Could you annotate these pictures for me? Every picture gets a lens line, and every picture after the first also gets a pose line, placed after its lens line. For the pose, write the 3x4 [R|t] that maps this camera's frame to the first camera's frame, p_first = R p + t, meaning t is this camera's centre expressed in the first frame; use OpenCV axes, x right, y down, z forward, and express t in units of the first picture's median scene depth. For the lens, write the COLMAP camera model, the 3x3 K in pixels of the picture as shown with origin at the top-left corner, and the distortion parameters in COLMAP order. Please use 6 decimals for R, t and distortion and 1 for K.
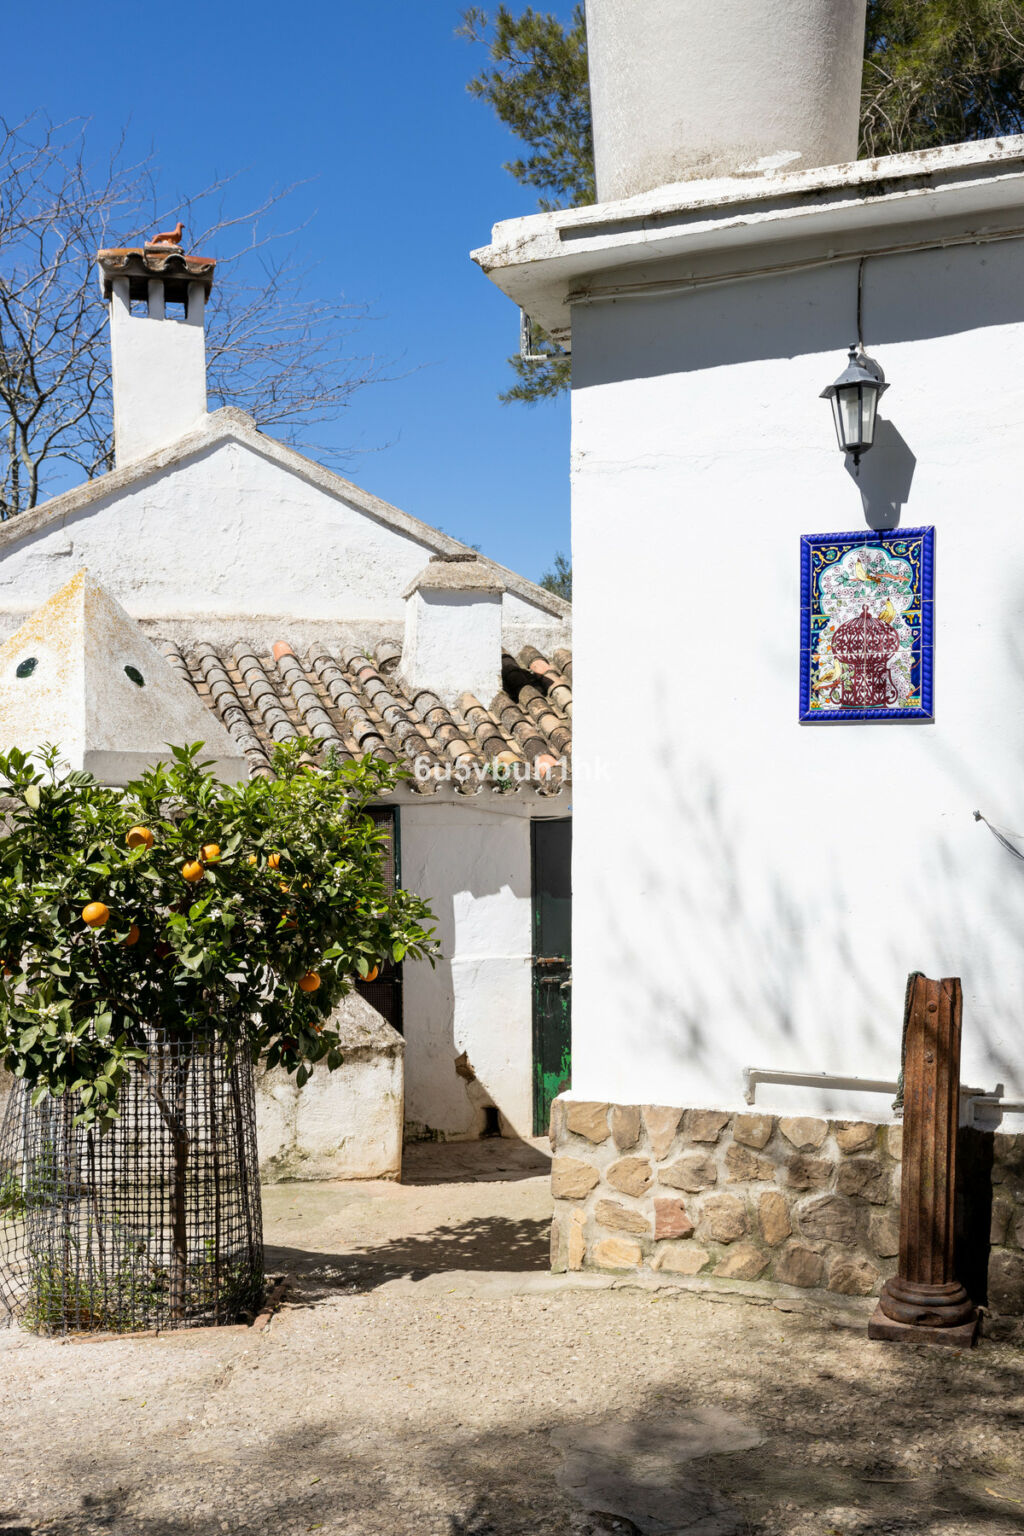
lens RADIAL K [[1626.5, 0, 508.5], [0, 1626.5, 864.6], [0, 0, 1]] dist [0.003322, 0.015419]
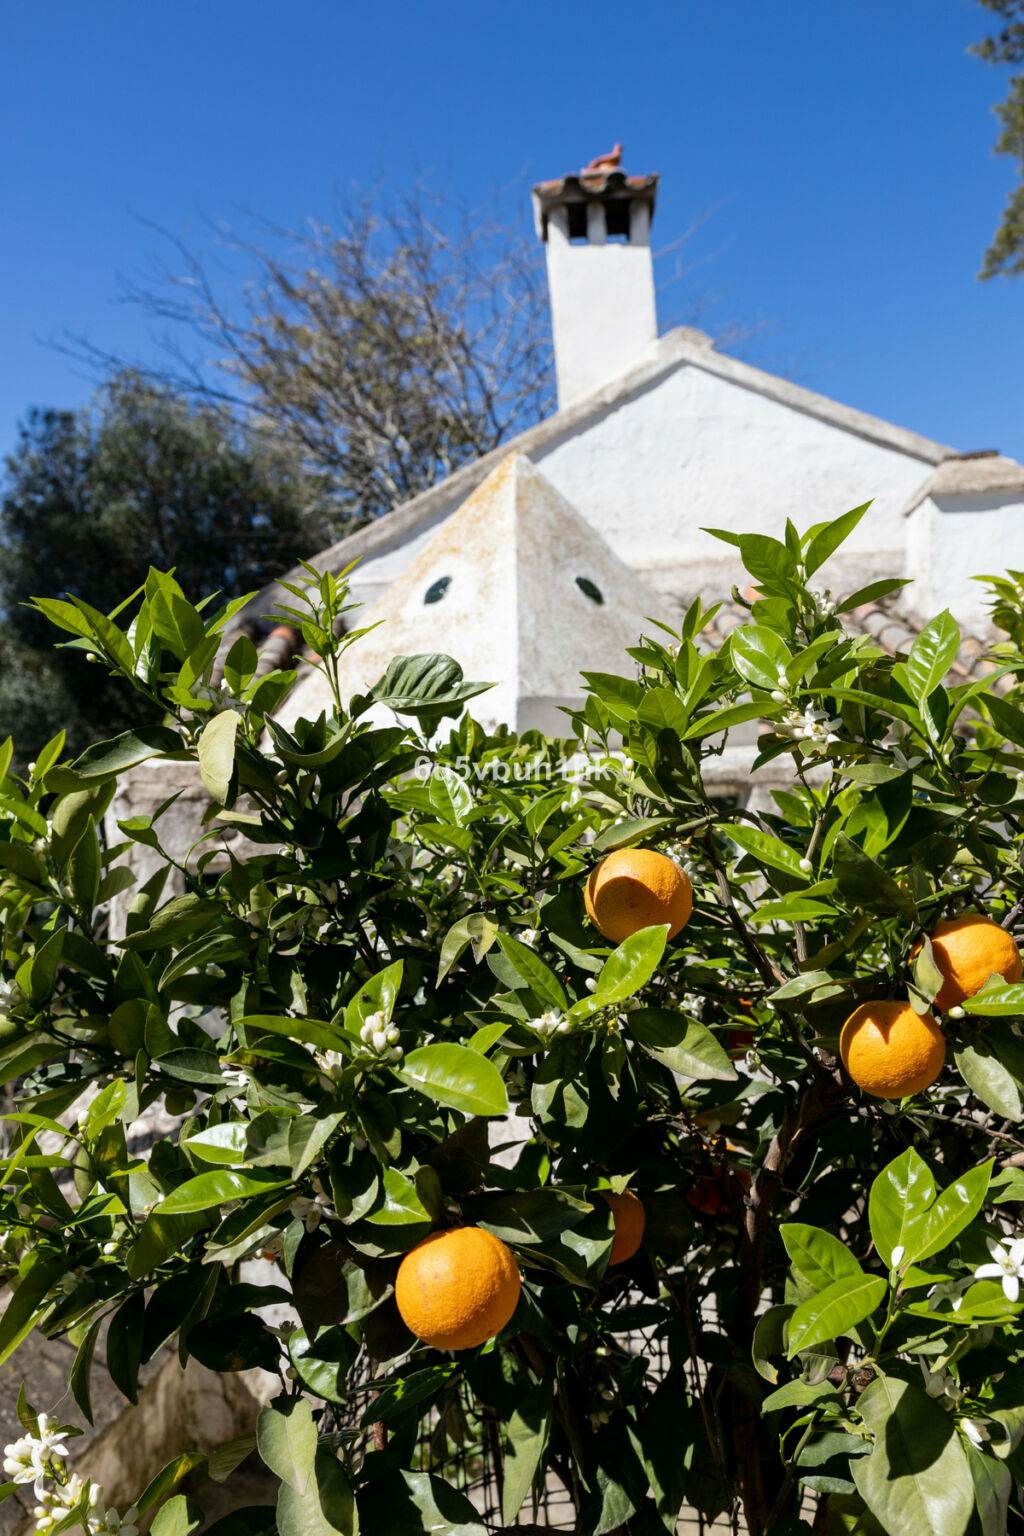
lens RADIAL K [[1626.5, 0, 508.5], [0, 1626.5, 864.6], [0, 0, 1]] dist [0.003322, 0.015419]
pose [[0.960192, -0.036202, -0.276984, -0.078569], [0.040884, 0.999102, 0.011144, -0.010772], [0.276332, -0.022025, 0.960810, 0.336039]]
